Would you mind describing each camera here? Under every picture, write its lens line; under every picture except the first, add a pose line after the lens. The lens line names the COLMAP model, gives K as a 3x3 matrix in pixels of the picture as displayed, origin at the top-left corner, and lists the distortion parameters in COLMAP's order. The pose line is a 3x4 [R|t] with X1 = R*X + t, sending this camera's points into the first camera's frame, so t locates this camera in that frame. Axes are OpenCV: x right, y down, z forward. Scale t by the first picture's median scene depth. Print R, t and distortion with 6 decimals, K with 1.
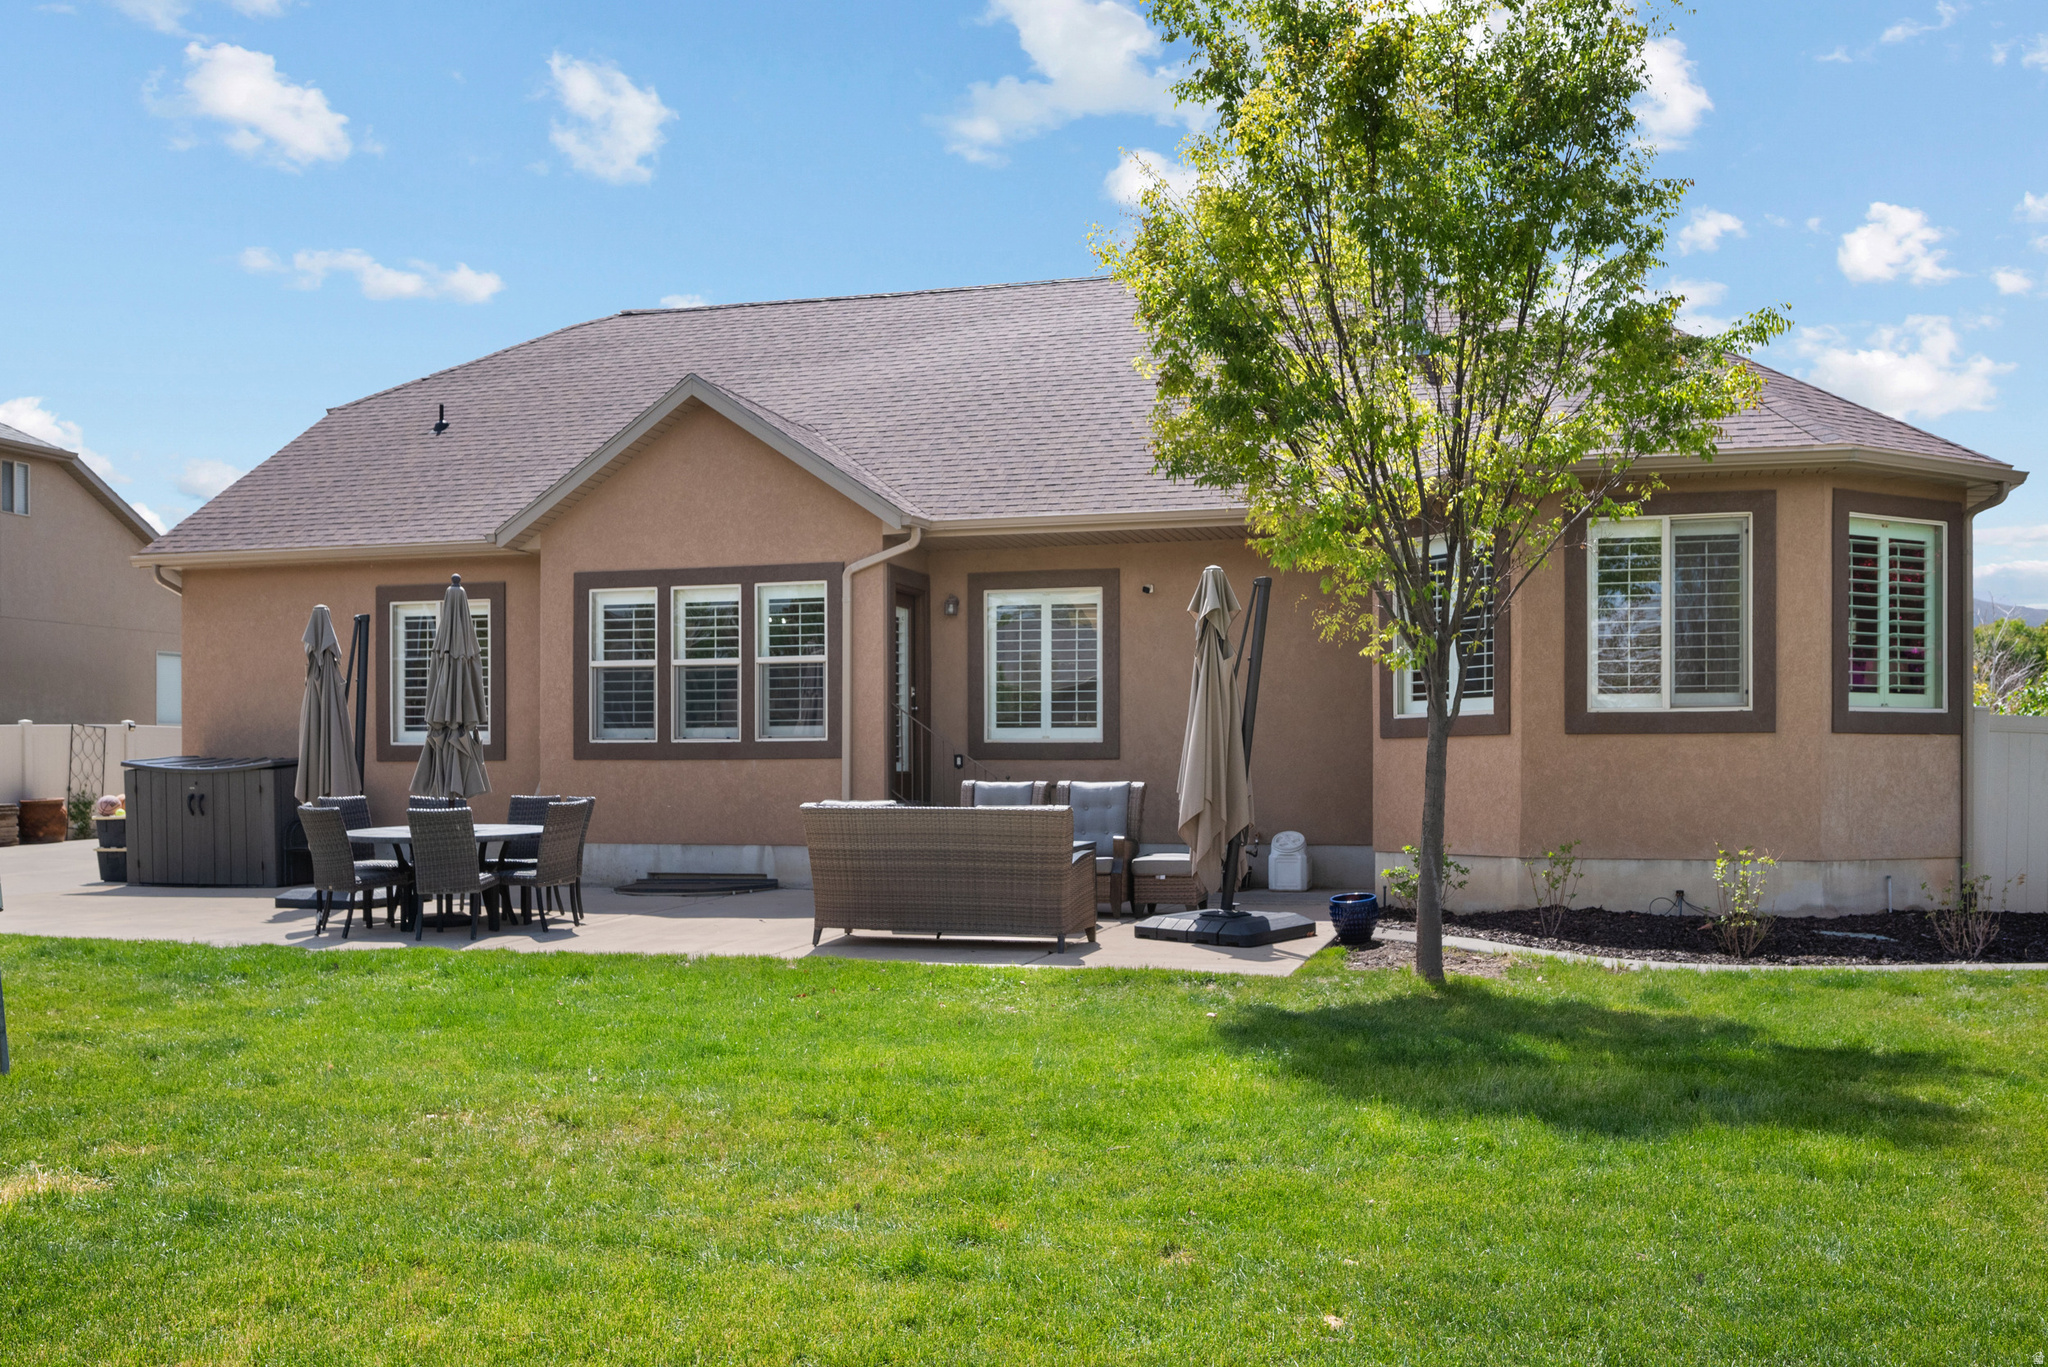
lens RADIAL K [[1814.3, 0, 1033.9], [0, 1814.3, 766.6], [0, 0, 1]] dist [0.000804, -0.001538]
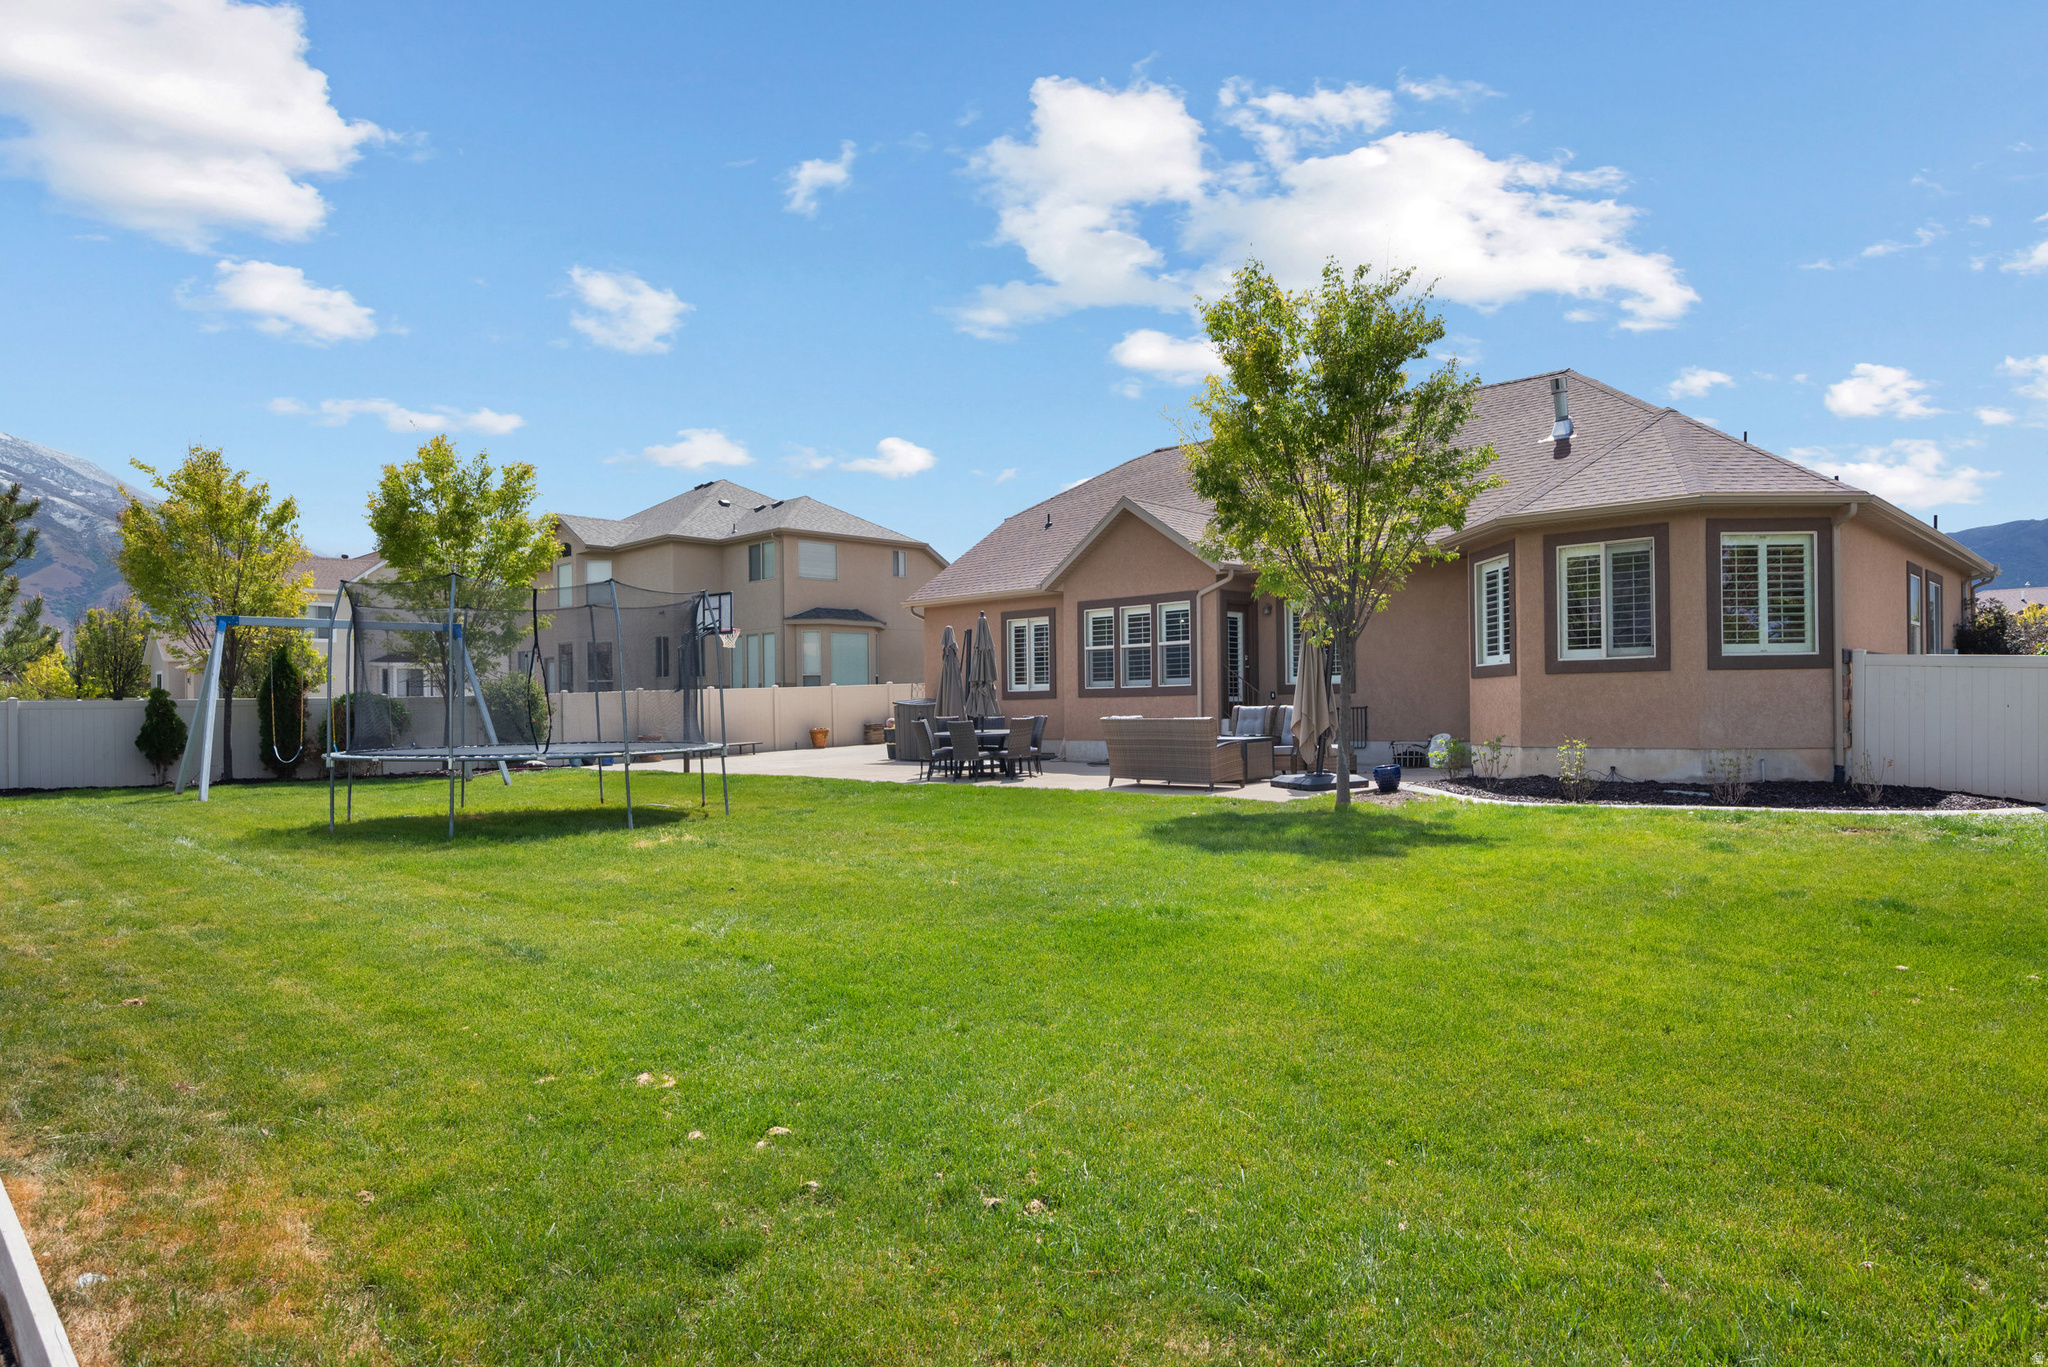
lens RADIAL K [[1250.9, 0, 1024.0], [0, 1250.9, 683.5], [0, 0, 1]] dist [-0.001585, -0.000369]
pose [[0.878913, -0.019906, -0.476566, 0.350735], [0.012506, 0.999747, -0.018695, 0.005501], [0.476818, 0.010471, 0.878940, -0.216357]]
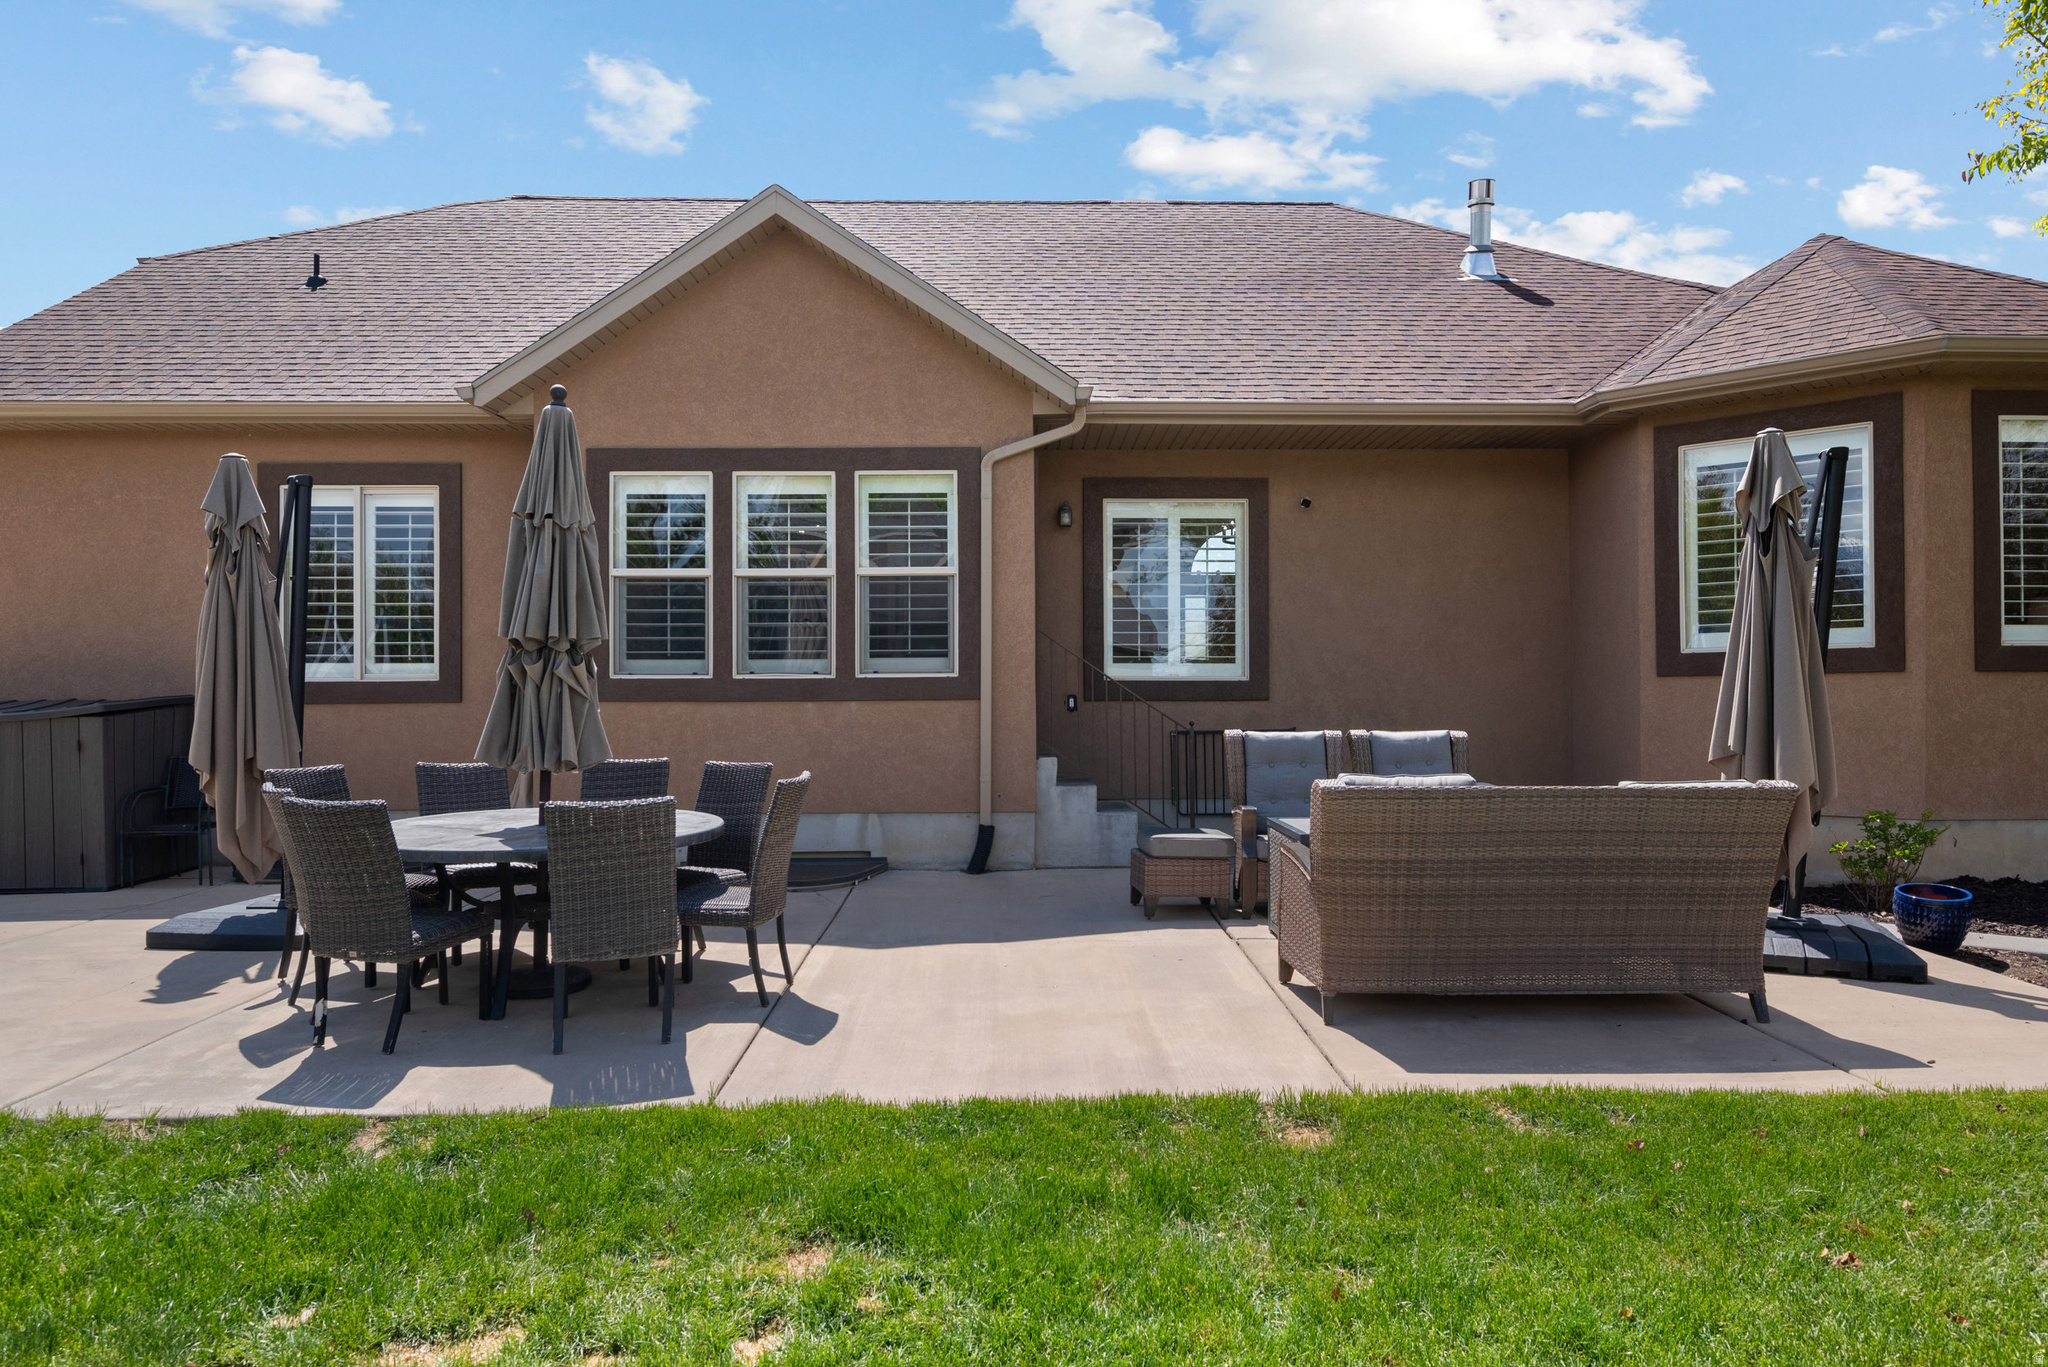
lens RADIAL K [[1268.7, 0, 1022.1], [0, 1268.7, 693.6], [0, 0, 1]] dist [0.001498, -0.000056]
pose [[0.953984, 0.000992, 0.299856, -0.250977], [0.001081, 0.999977, -0.006747, -0.003526], [-0.299856, 0.006761, 0.953960, 0.477280]]
